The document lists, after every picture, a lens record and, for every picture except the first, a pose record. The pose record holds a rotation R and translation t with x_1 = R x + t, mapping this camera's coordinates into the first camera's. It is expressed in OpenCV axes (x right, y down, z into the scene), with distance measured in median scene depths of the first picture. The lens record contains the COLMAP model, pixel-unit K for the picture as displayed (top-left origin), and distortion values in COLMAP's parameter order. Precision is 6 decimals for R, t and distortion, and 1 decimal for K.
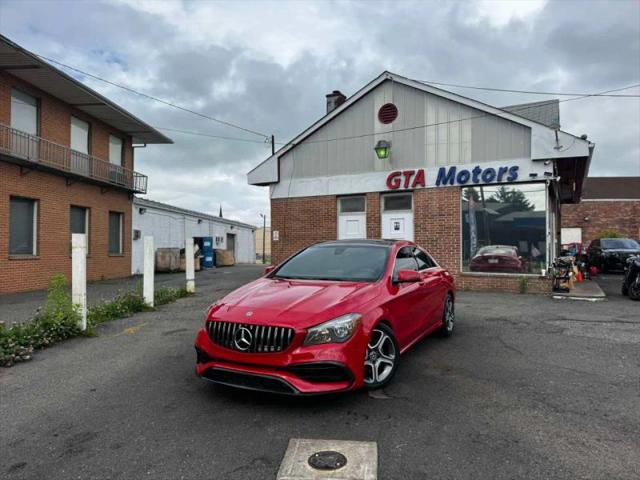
lens RADIAL K [[452.4, 0, 319.3], [0, 452.4, 241.3], [0, 0, 1]] dist [0.046504, -0.058784]
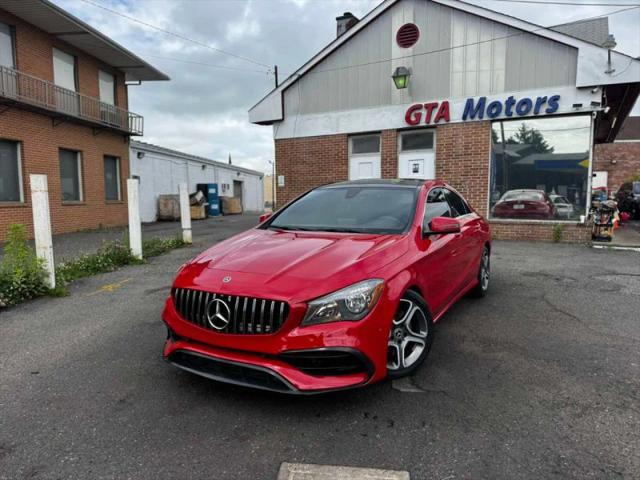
lens RADIAL K [[452.8, 0, 320.0], [0, 452.8, 240.0], [0, 0, 1]] dist [0.038351, -0.047741]
pose [[0.999745, -0.002998, -0.022377, 0.002926], [0.005497, 0.993640, 0.112467, 0.006233], [0.021898, -0.112561, 0.993404, 0.101370]]
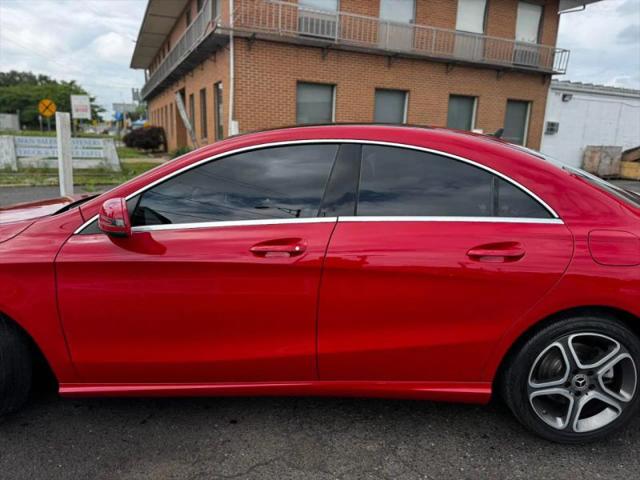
lens RADIAL K [[452.8, 0, 320.0], [0, 452.8, 240.0], [0, 0, 1]] dist [0.038351, -0.047741]
pose [[0.471937, 0.204744, -0.857529, 0.265425], [-0.018017, 0.974697, 0.222803, 0.011449], [0.881448, -0.089699, 0.463684, 0.410597]]
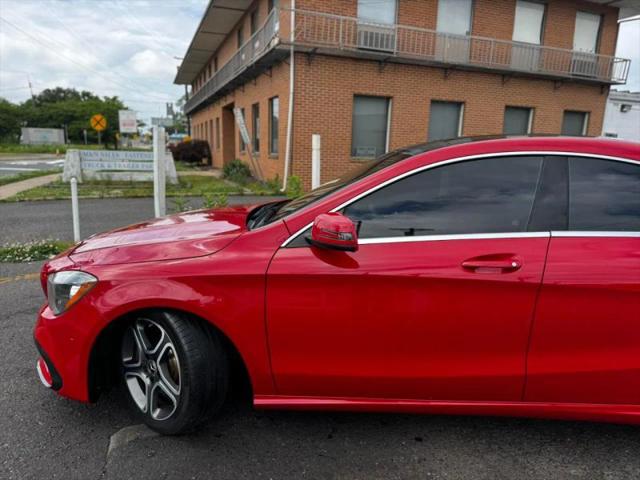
lens RADIAL K [[452.4, 0, 319.3], [0, 452.4, 241.3], [0, 0, 1]] dist [0.046504, -0.058784]
pose [[0.416491, 0.188270, -0.889432, 0.233323], [-0.013769, 0.979517, 0.200892, 0.012047], [0.909035, -0.071423, 0.410553, 0.349957]]
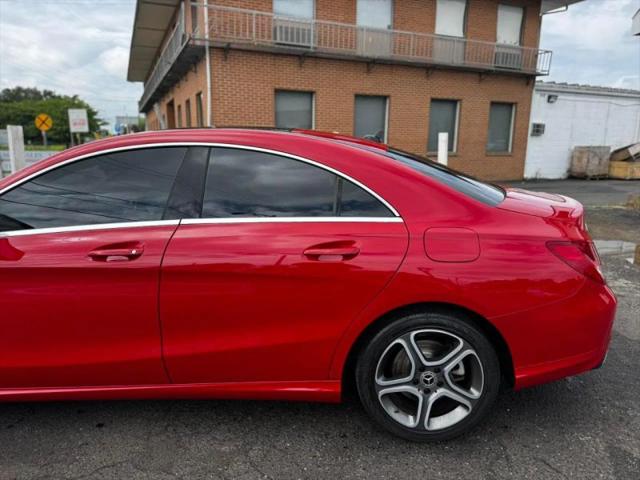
lens RADIAL K [[452.4, 0, 319.3], [0, 452.4, 241.3], [0, 0, 1]] dist [0.046504, -0.058784]
pose [[0.460753, 0.183468, -0.868358, 0.297340], [0.006386, 0.977690, 0.209956, 0.012958], [0.887505, -0.102283, 0.449302, 0.466049]]
